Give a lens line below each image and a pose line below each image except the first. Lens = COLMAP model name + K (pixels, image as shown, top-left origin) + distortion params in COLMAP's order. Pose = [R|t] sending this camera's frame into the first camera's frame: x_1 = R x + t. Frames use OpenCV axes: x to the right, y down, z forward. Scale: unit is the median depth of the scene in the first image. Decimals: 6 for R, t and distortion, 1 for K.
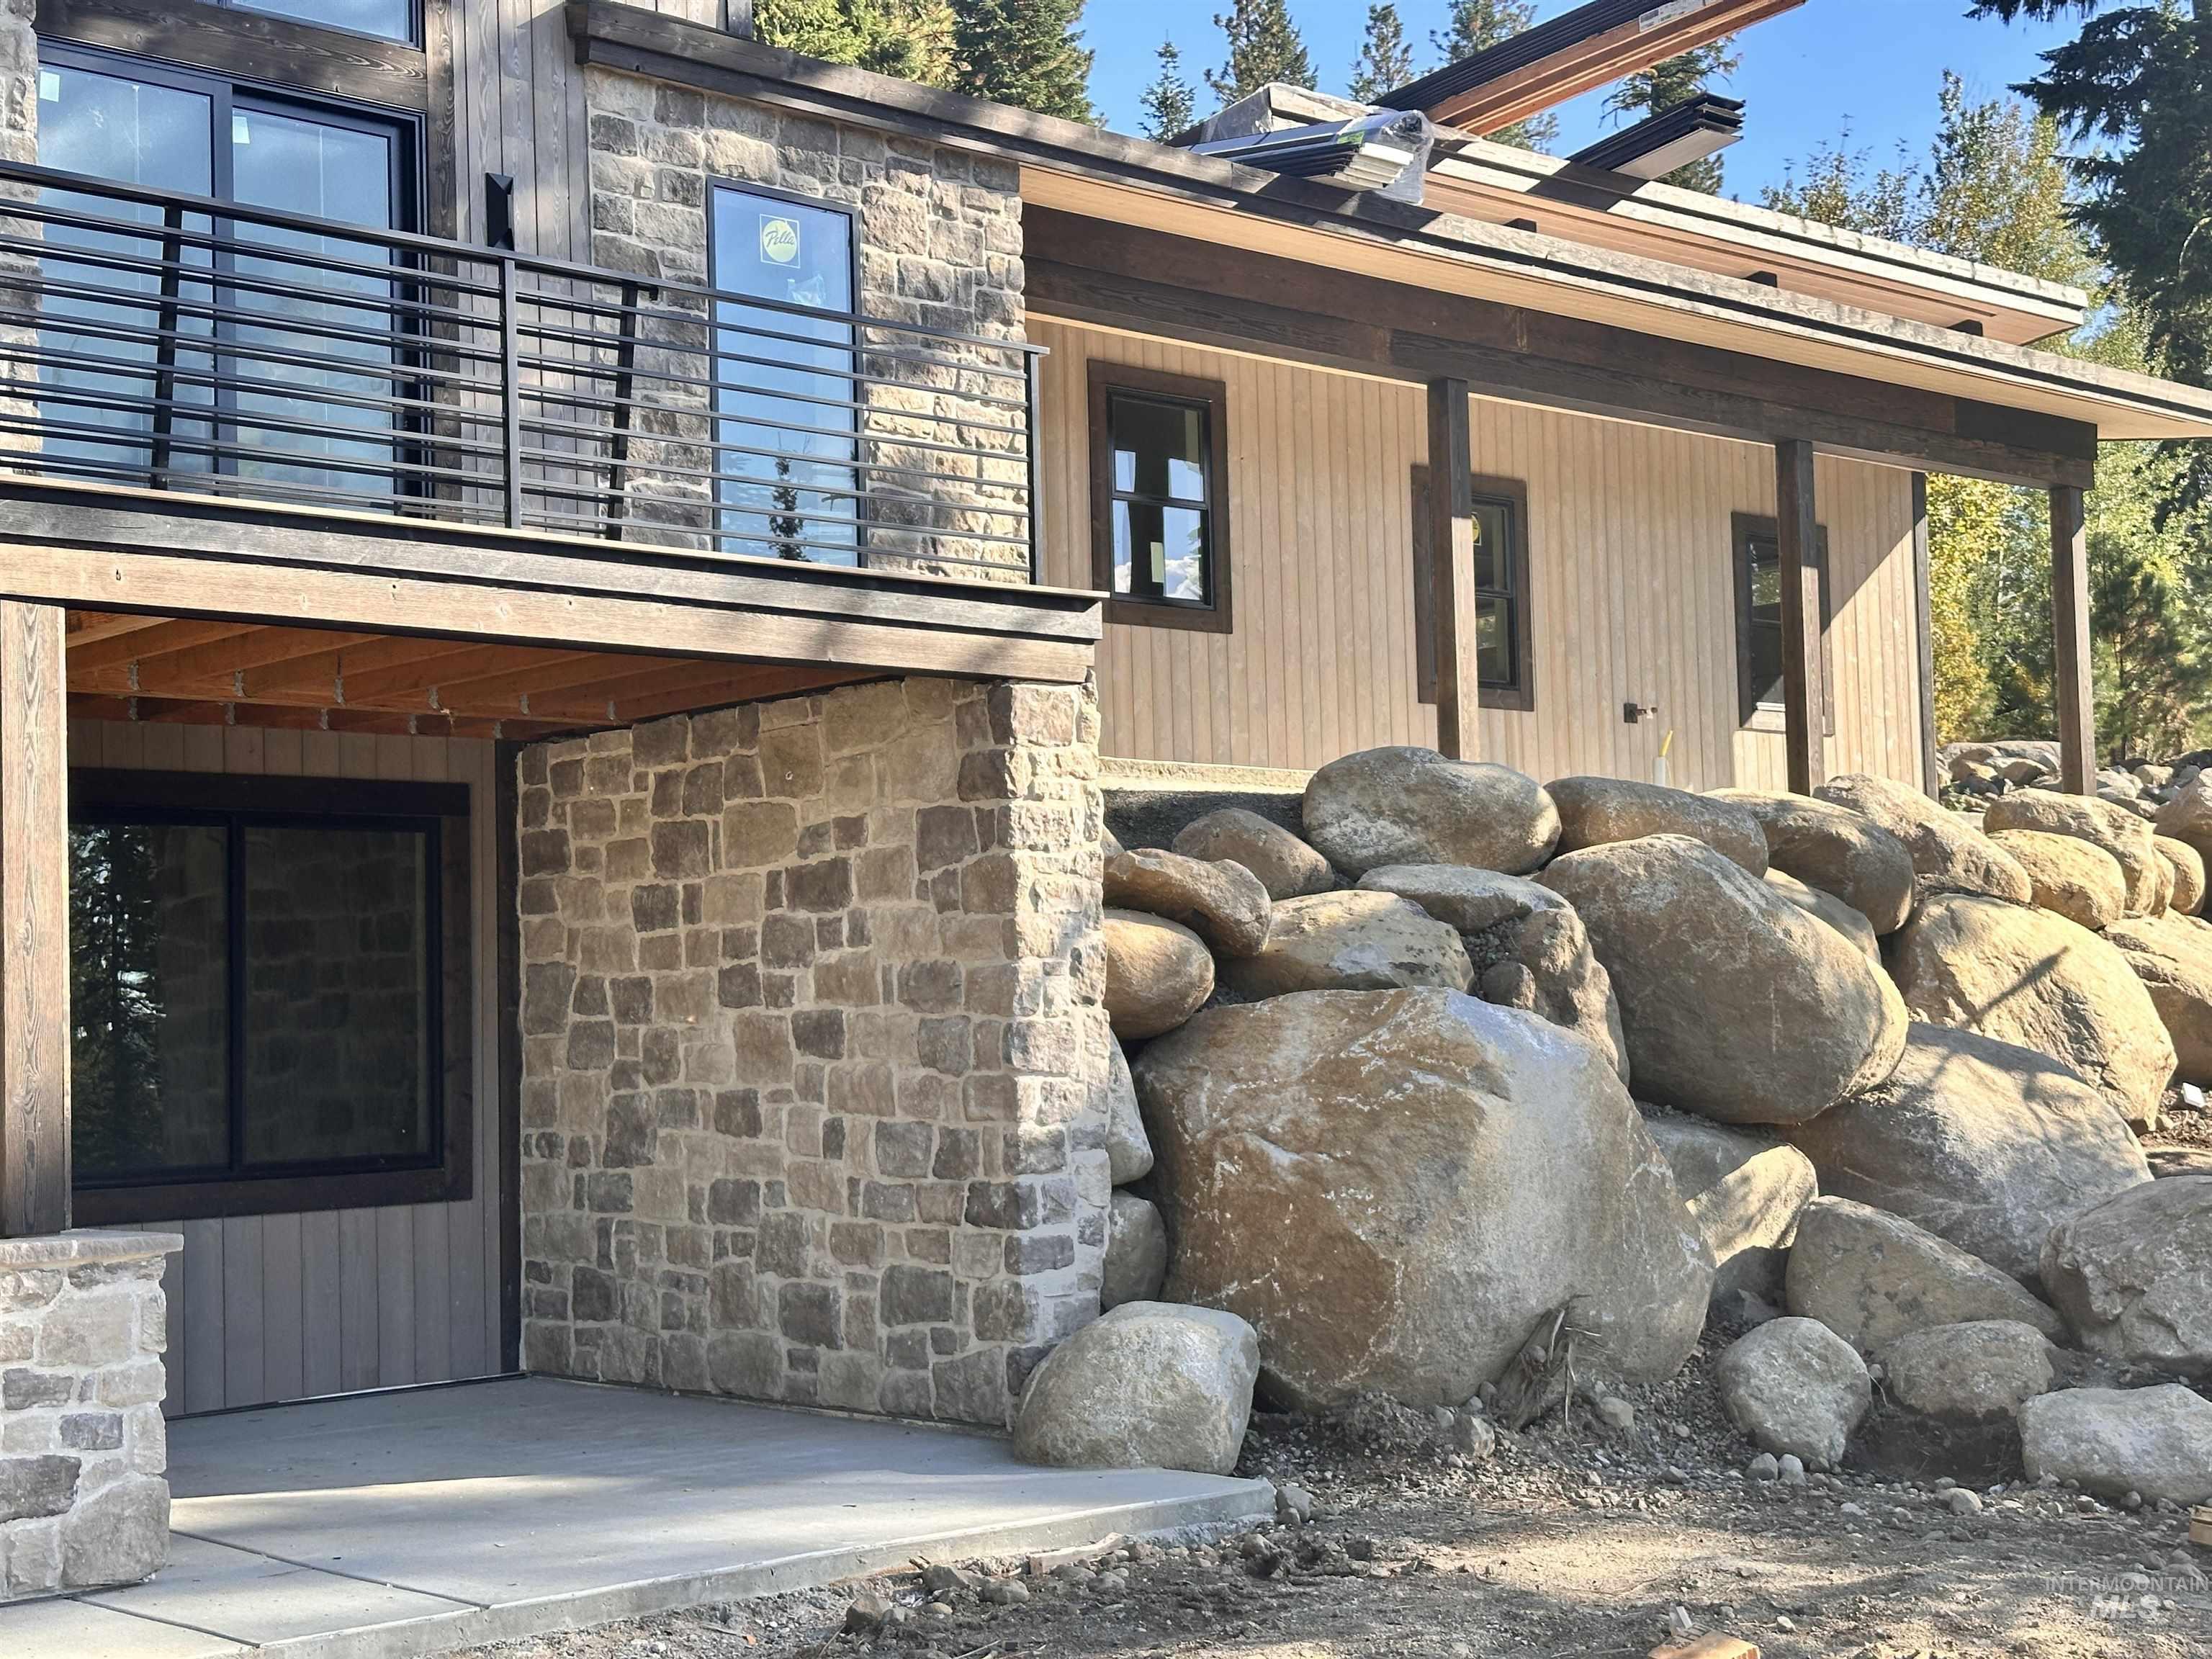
lens RADIAL K [[3075.7, 0, 1131.1], [0, 3075.7, 823.2], [0, 0, 1]] dist [0.160246, -0.207792]
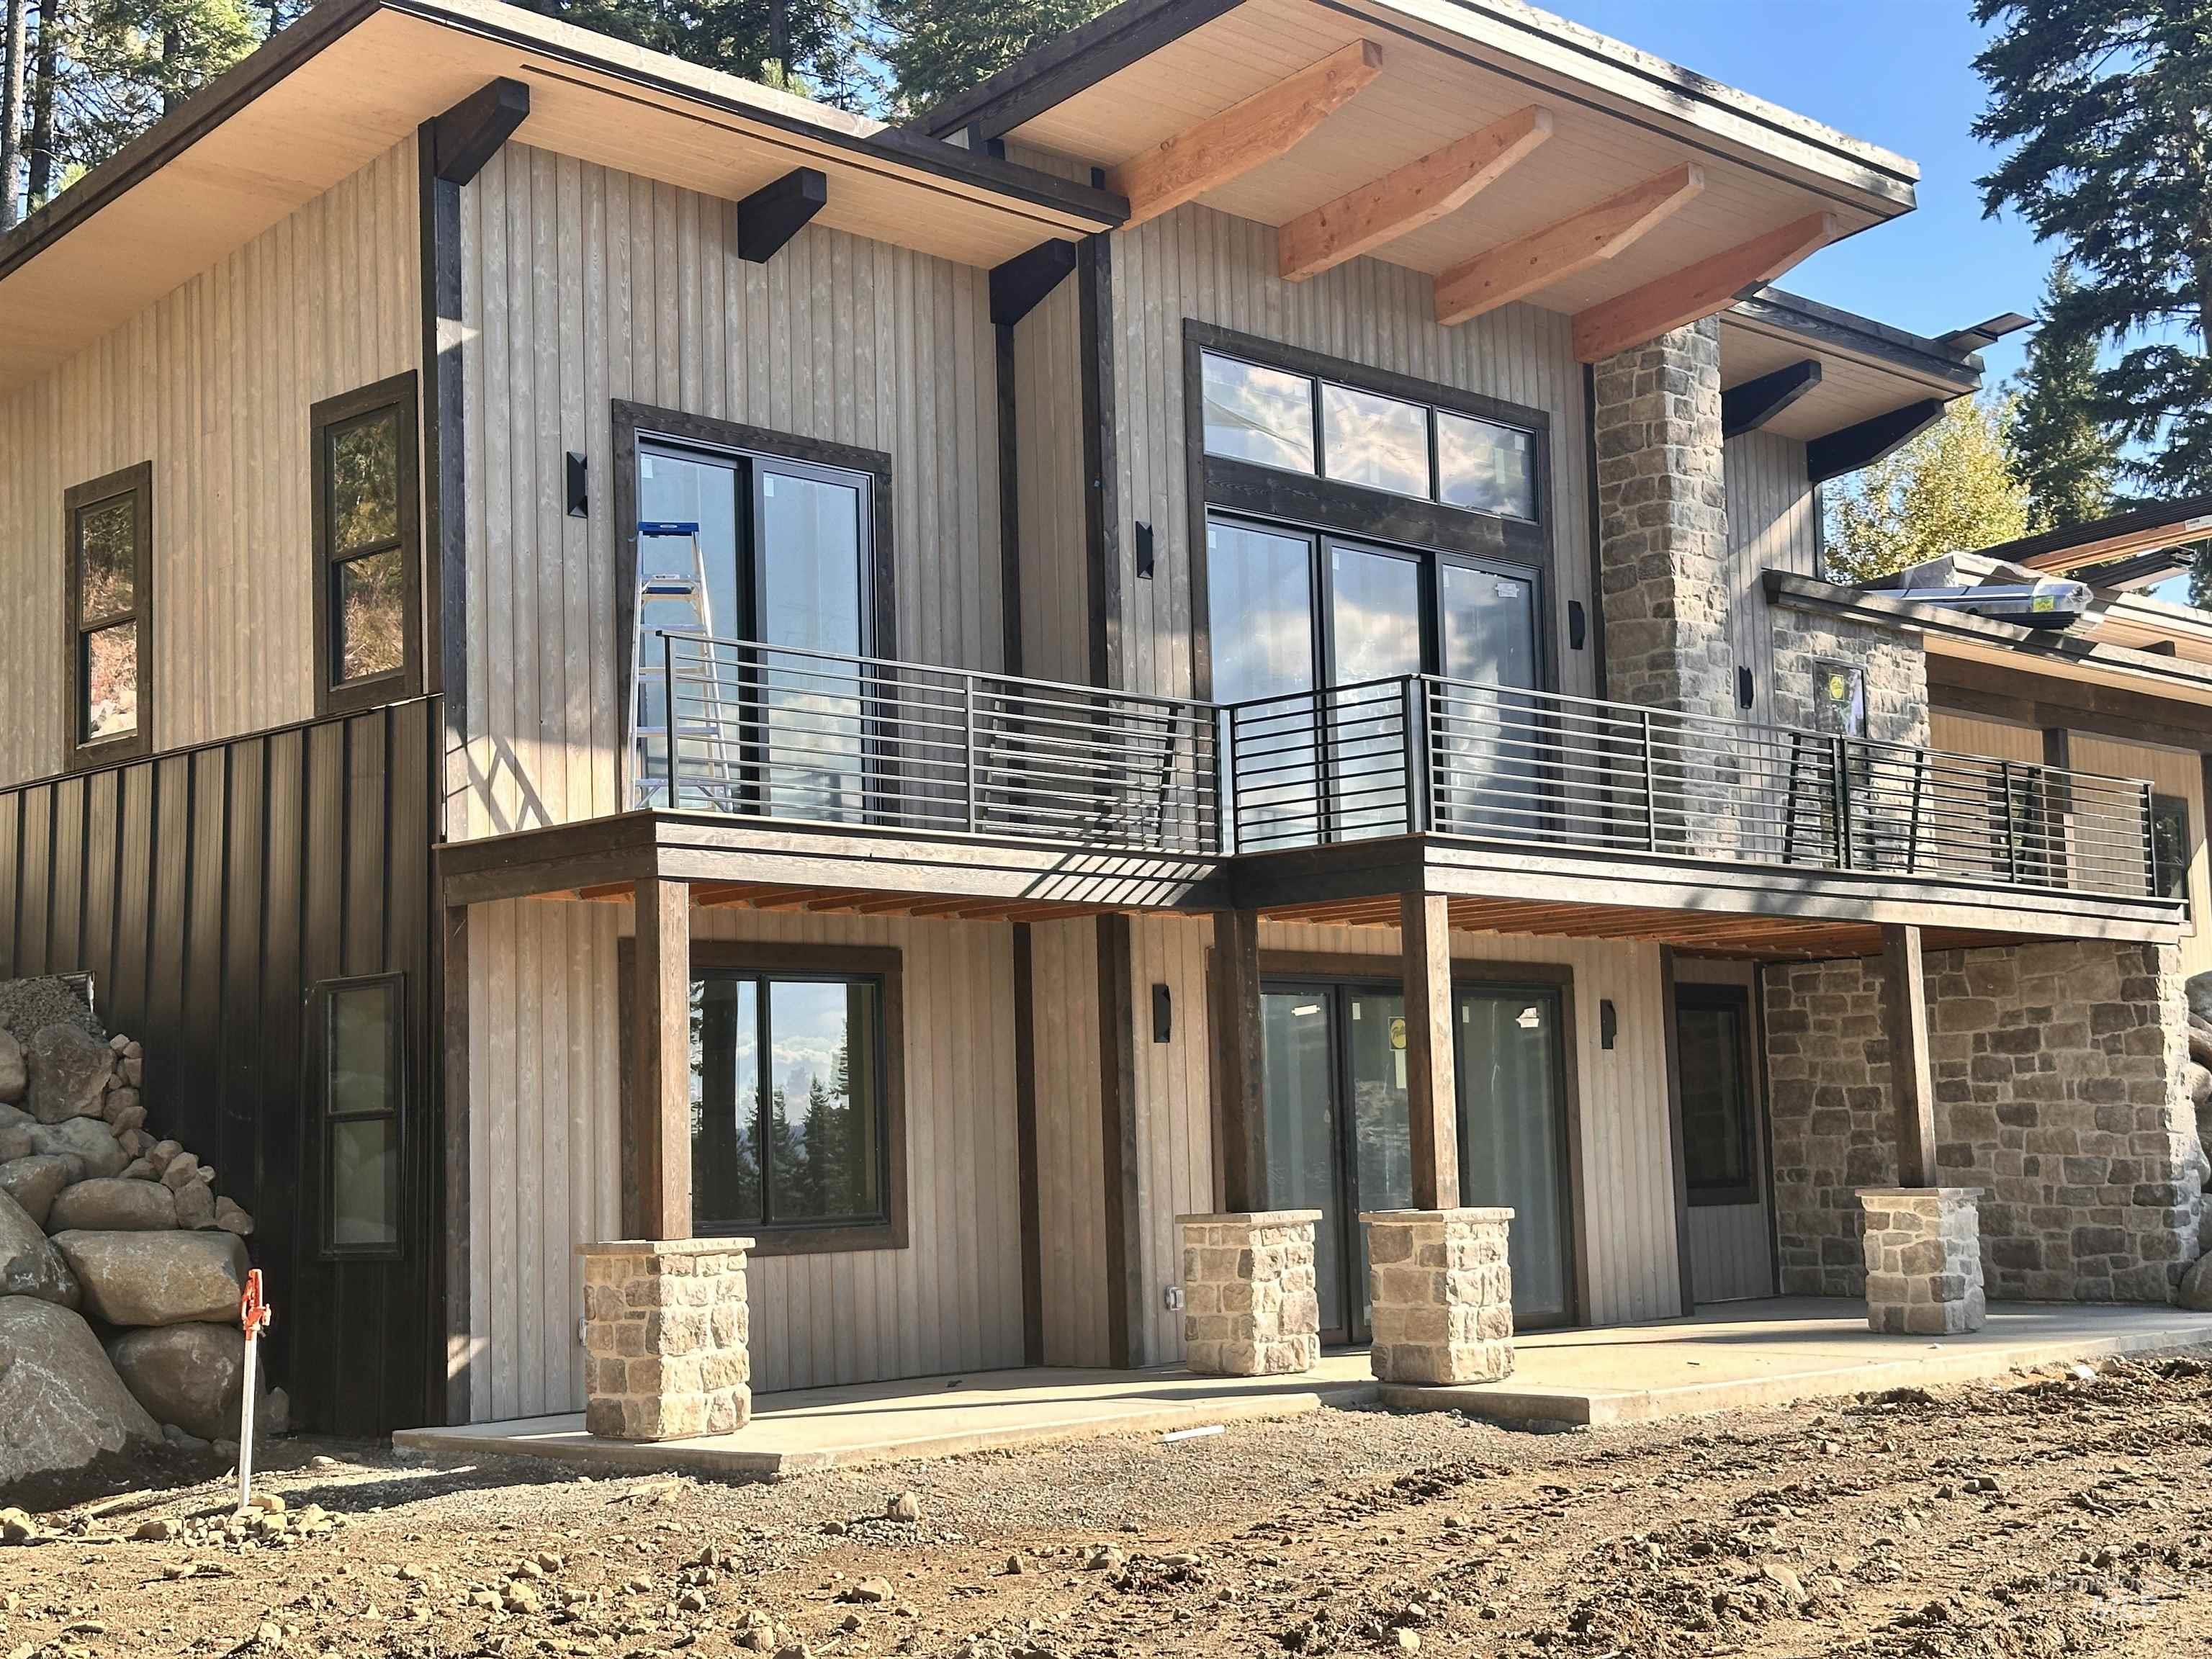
lens RADIAL K [[3065.0, 0, 1106.0], [0, 3065.0, 829.5], [0, 0, 1]] dist [0.209291, -0.447230]
pose [[0.997667, 0.003257, 0.068186, -0.832754], [-0.000351, 0.999093, -0.042588, -0.031146], [-0.068263, 0.042465, 0.996763, -0.994411]]
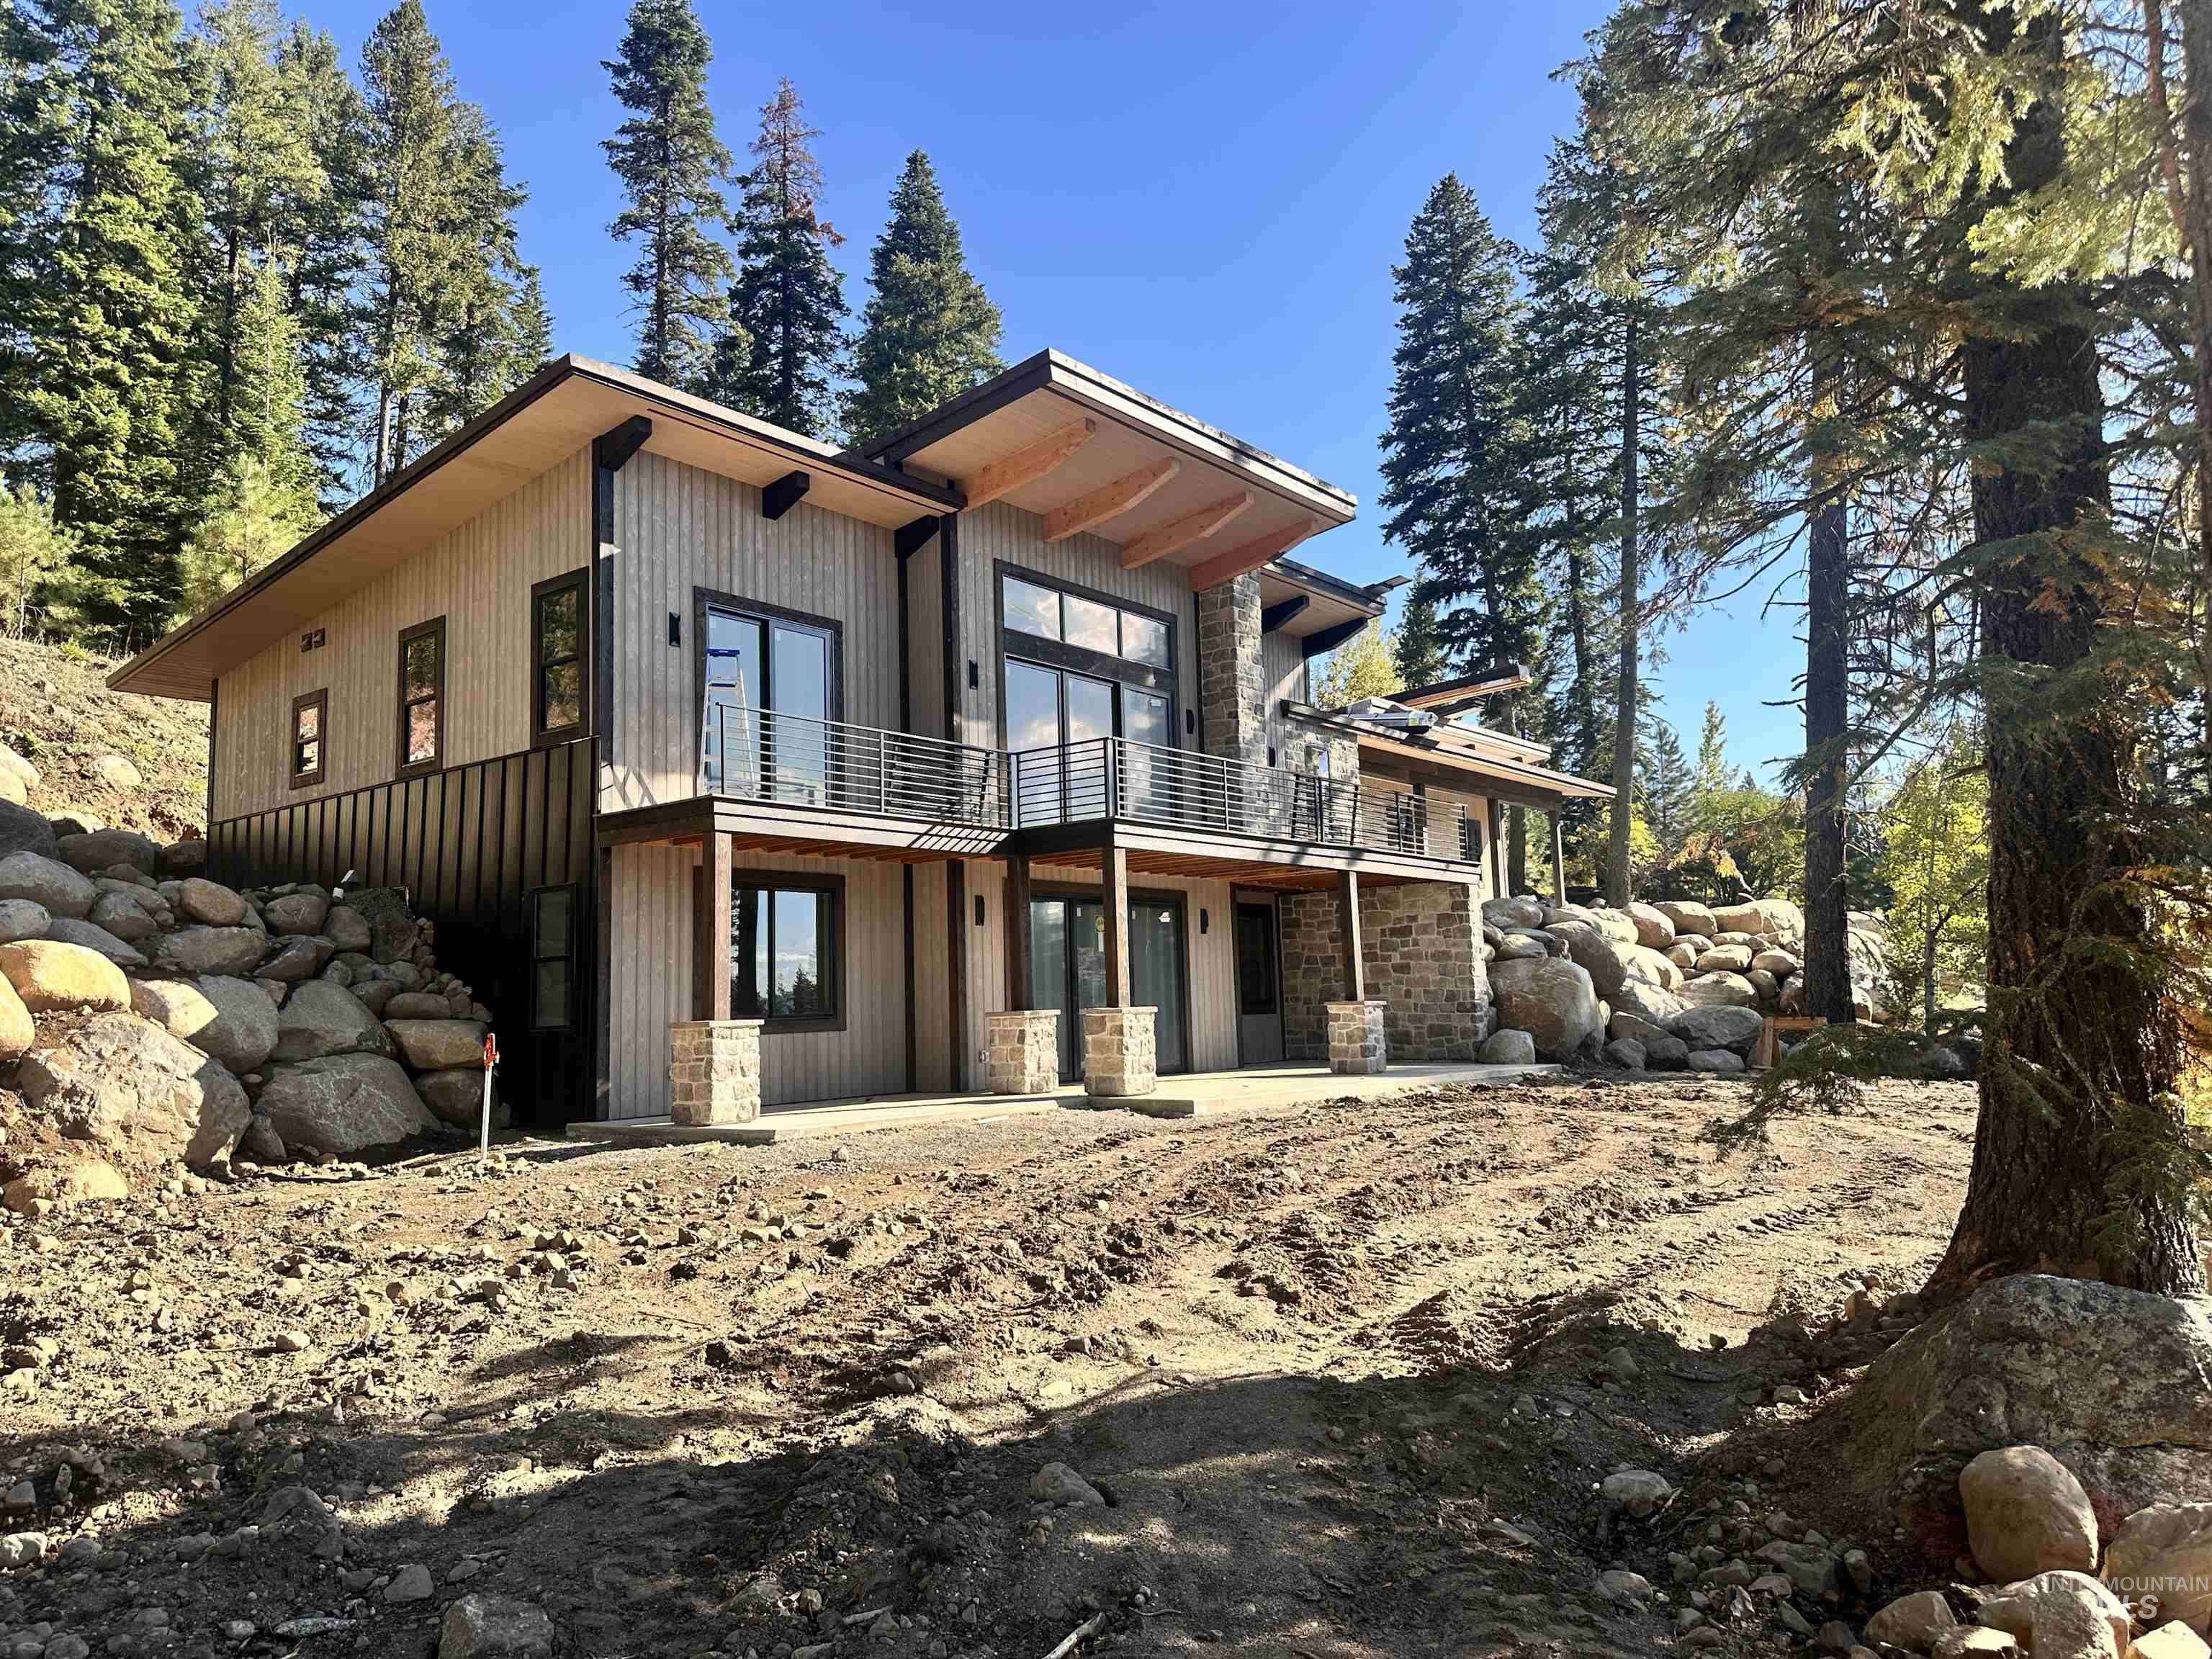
lens RADIAL K [[1534.5, 0, 1097.4], [0, 1534.5, 819.1], [0, 0, 1]] dist [0.184302, -0.367372]
pose [[0.986826, 0.015604, 0.161033, -0.829845], [-0.005867, 0.998135, -0.060766, -0.002316], [-0.161681, 0.059021, 0.985077, -0.965027]]
